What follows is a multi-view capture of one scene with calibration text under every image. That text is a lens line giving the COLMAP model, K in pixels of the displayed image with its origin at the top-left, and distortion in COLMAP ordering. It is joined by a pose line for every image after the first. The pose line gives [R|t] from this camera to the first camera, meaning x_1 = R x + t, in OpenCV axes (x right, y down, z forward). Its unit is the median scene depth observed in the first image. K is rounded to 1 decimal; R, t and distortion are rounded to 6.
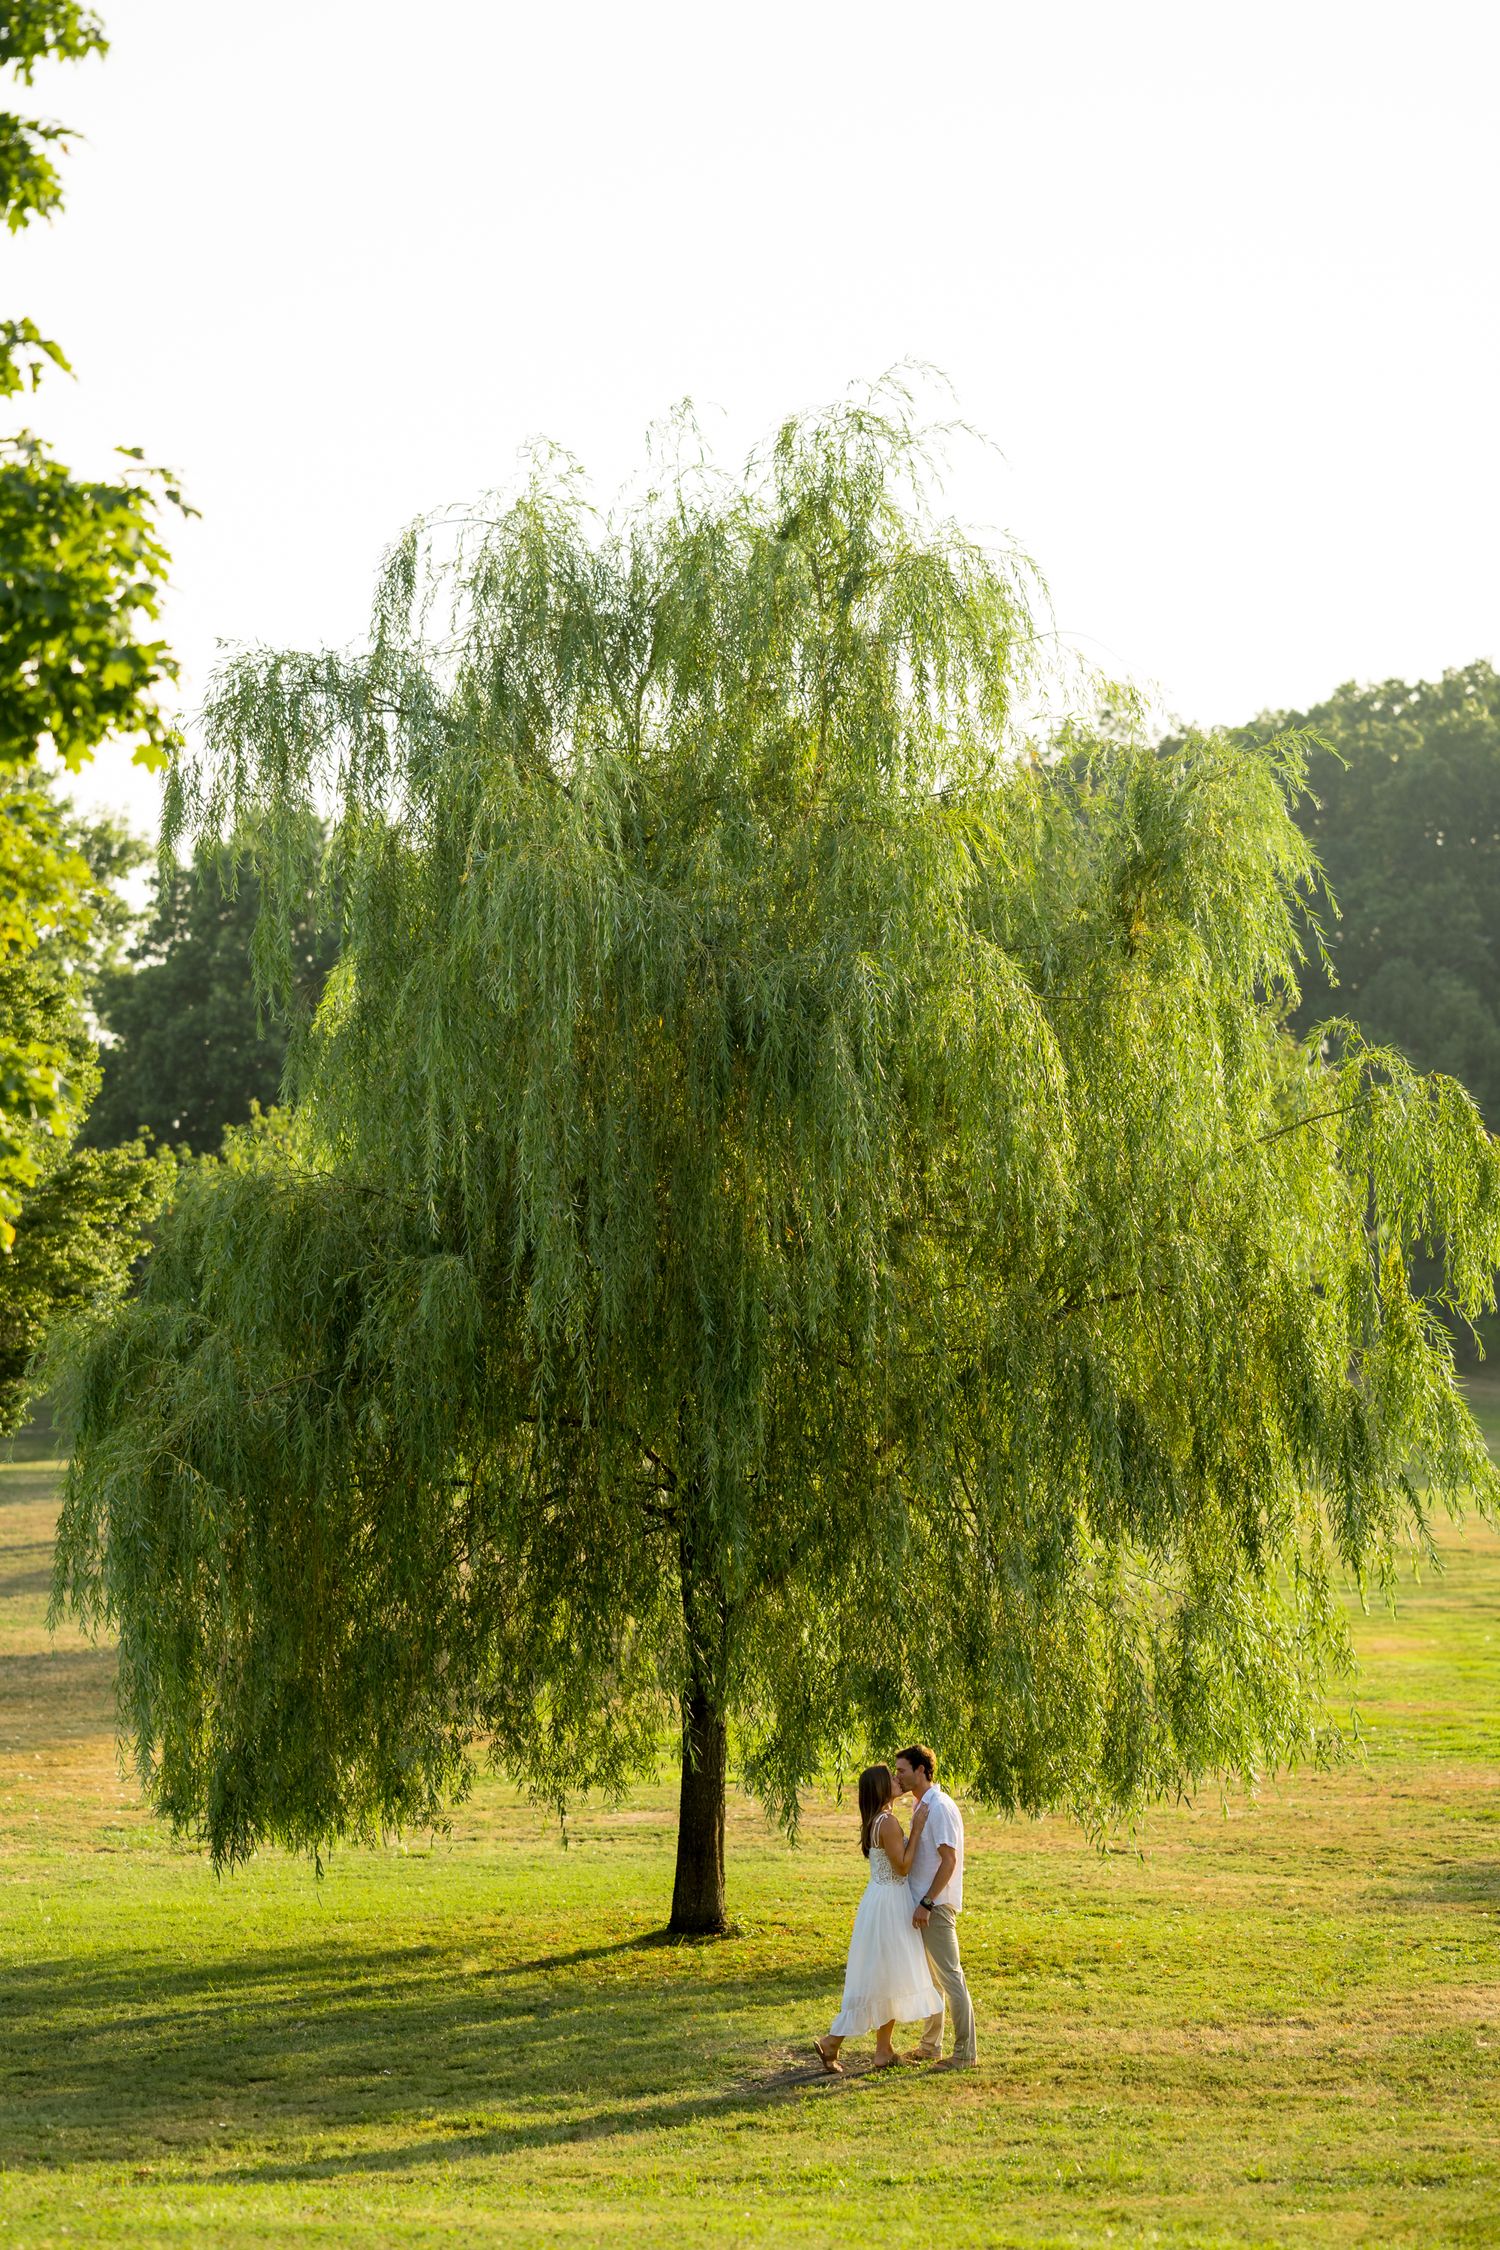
lens RADIAL K [[5311.7, 0, 750.0], [0, 5311.7, 1125.0], [0, 0, 1]] dist [-0.018839, 0.107867]
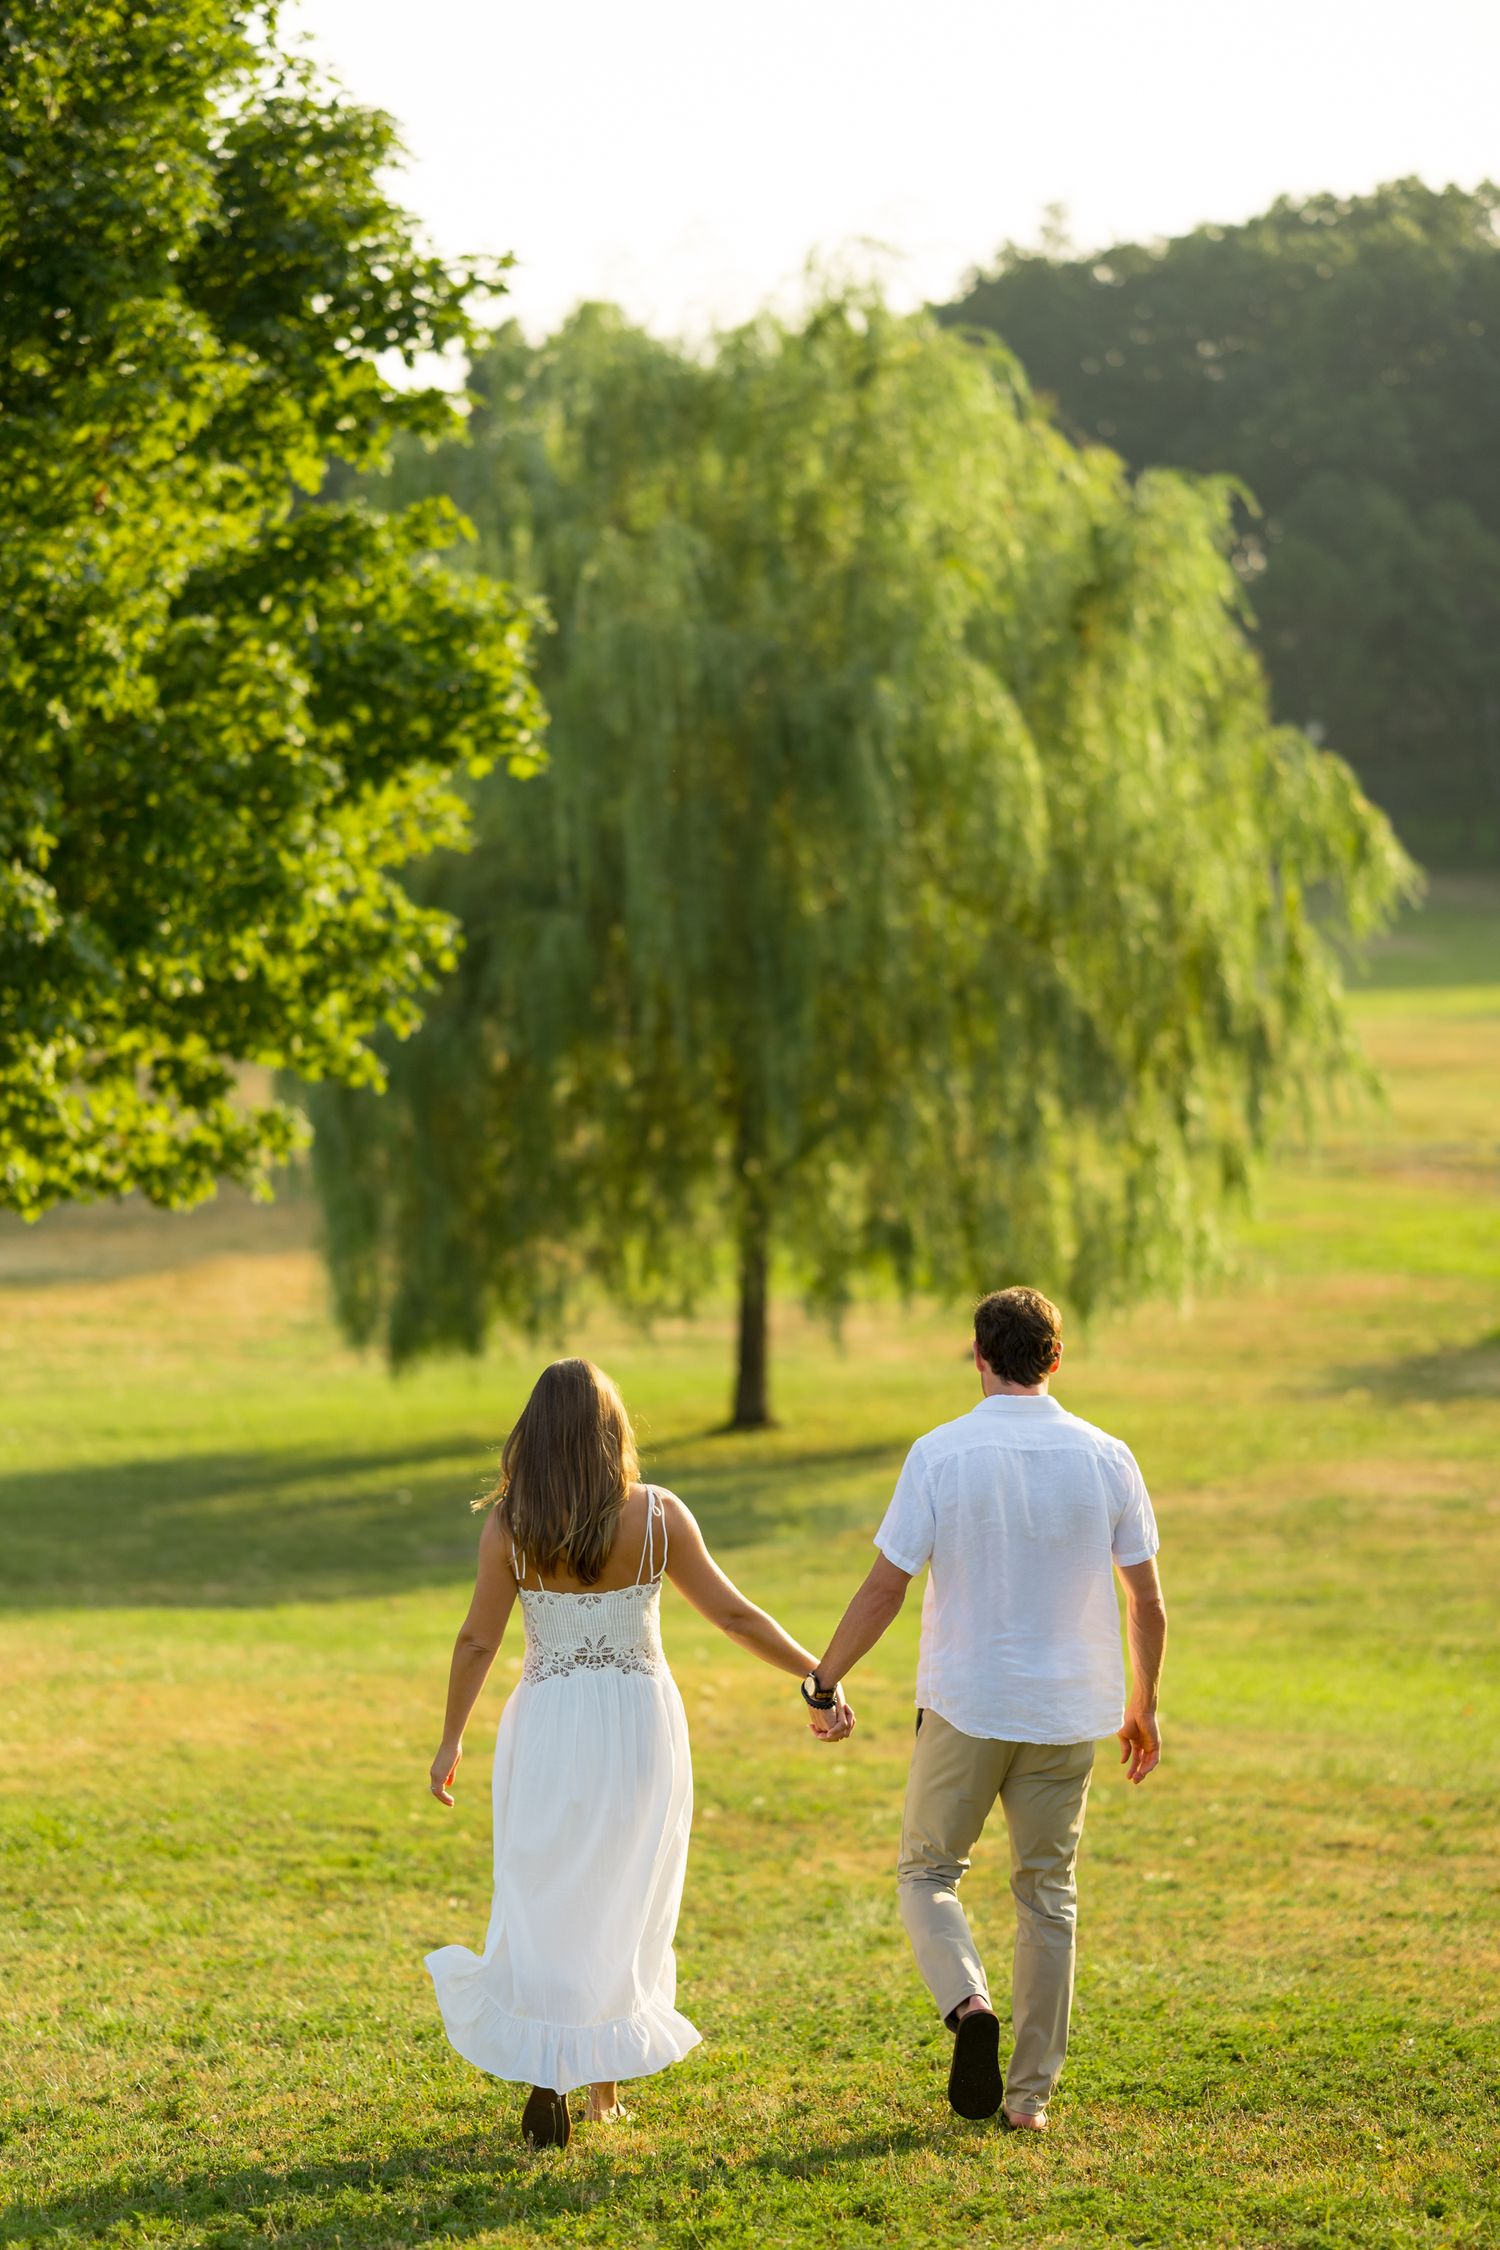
lens RADIAL K [[5485.9, 0, 750.0], [0, 5485.9, 1125.0], [0, 0, 1]] dist [-0.605368, 0.123925]
pose [[0.999895, -0.005458, 0.013437, -0.027837], [0.004218, 0.995876, 0.090622, -0.041644], [-0.013876, -0.090555, 0.995795, -0.319831]]
